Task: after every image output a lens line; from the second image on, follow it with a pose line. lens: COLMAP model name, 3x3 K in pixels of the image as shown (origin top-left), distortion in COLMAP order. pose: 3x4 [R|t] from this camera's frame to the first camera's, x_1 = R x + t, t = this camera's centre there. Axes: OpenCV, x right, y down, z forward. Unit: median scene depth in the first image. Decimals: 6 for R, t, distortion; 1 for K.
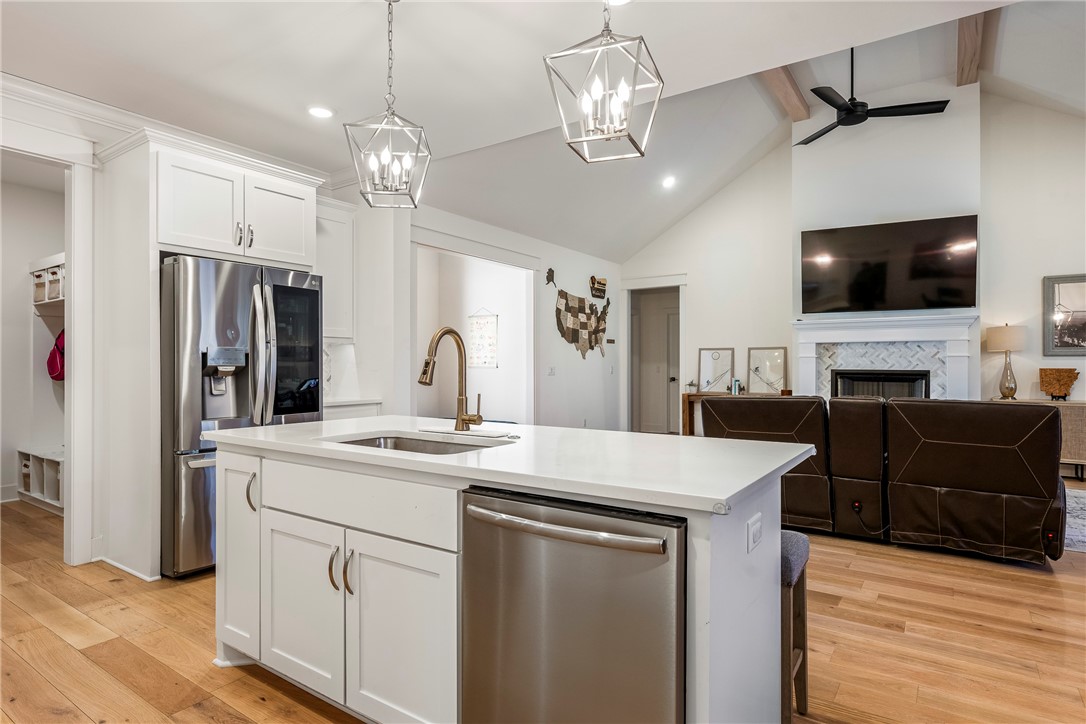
lens RADIAL K [[582.8, 0, 542.9], [0, 582.8, 362.9], [0, 0, 1]] dist [-0.000760, 0.000020]
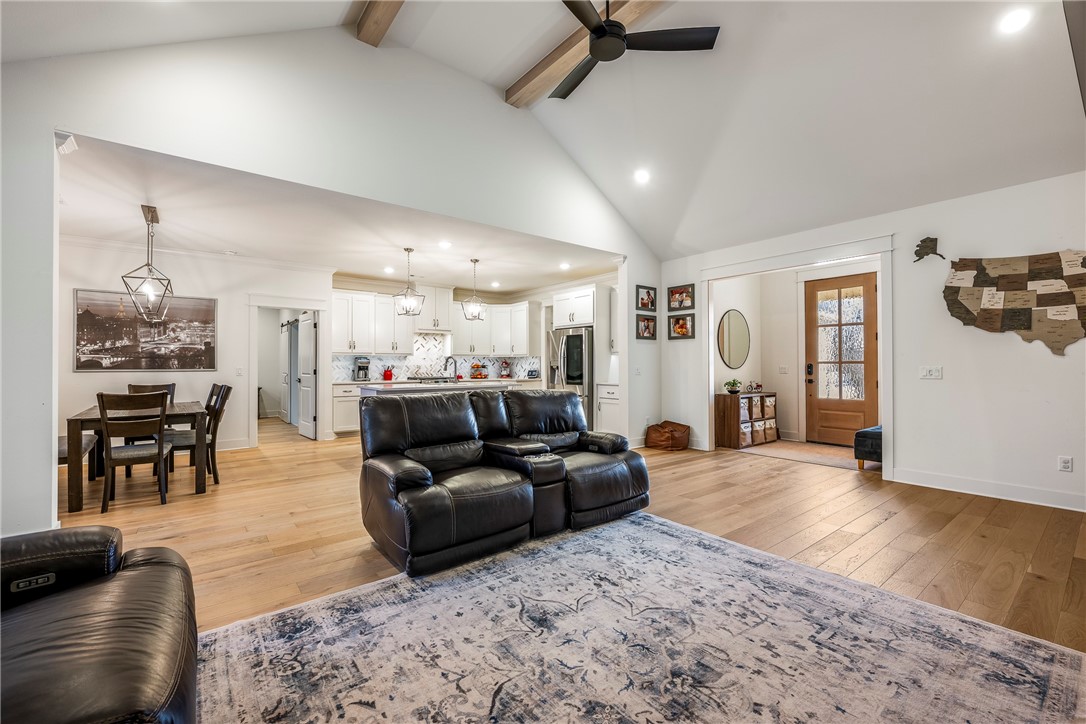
lens RADIAL K [[461.4, 0, 545.5], [0, 461.4, 361.8], [0, 0, 1]] dist [0.001164, 0.000269]
pose [[-0.292133, -0.009293, -0.956333, 0.714603], [0.004061, 0.999932, -0.010957, 0.003130], [0.956369, -0.007085, -0.292075, 0.683121]]
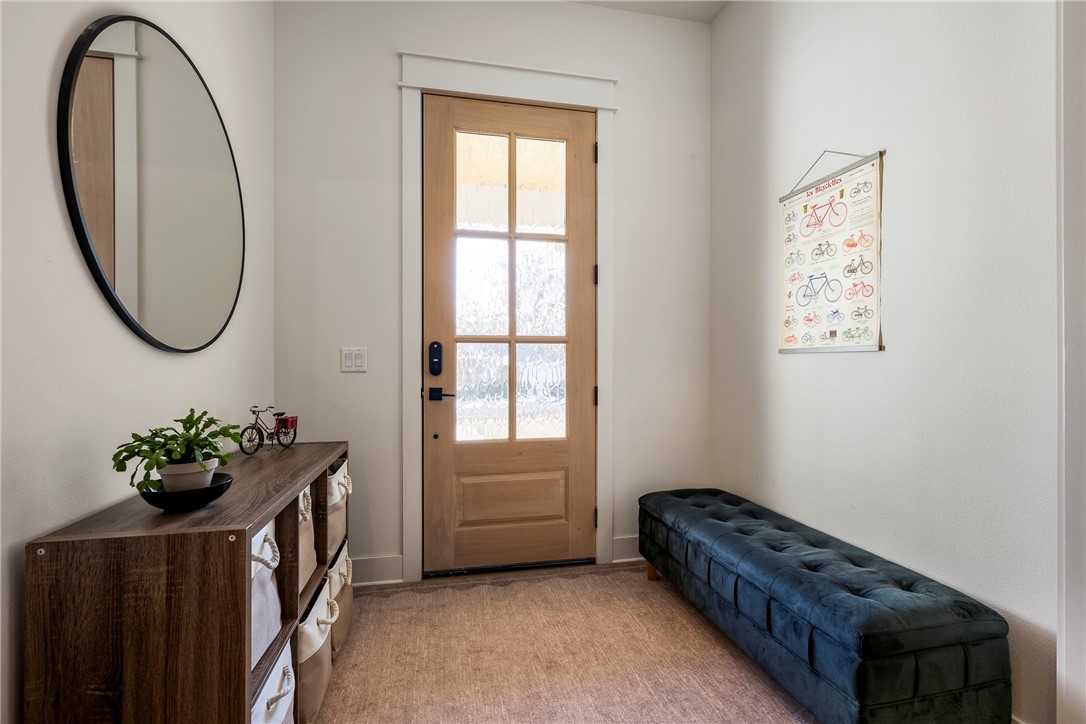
lens RADIAL K [[479.1, 0, 543.6], [0, 479.1, 359.5], [0, 0, 1]] dist [0.001399, 0.000076]
pose [[0.729434, -0.004816, -0.684034, -0.041449], [0.004005, 0.999988, -0.002770, 0.012277], [0.684040, -0.000719, 0.729445, 0.735983]]
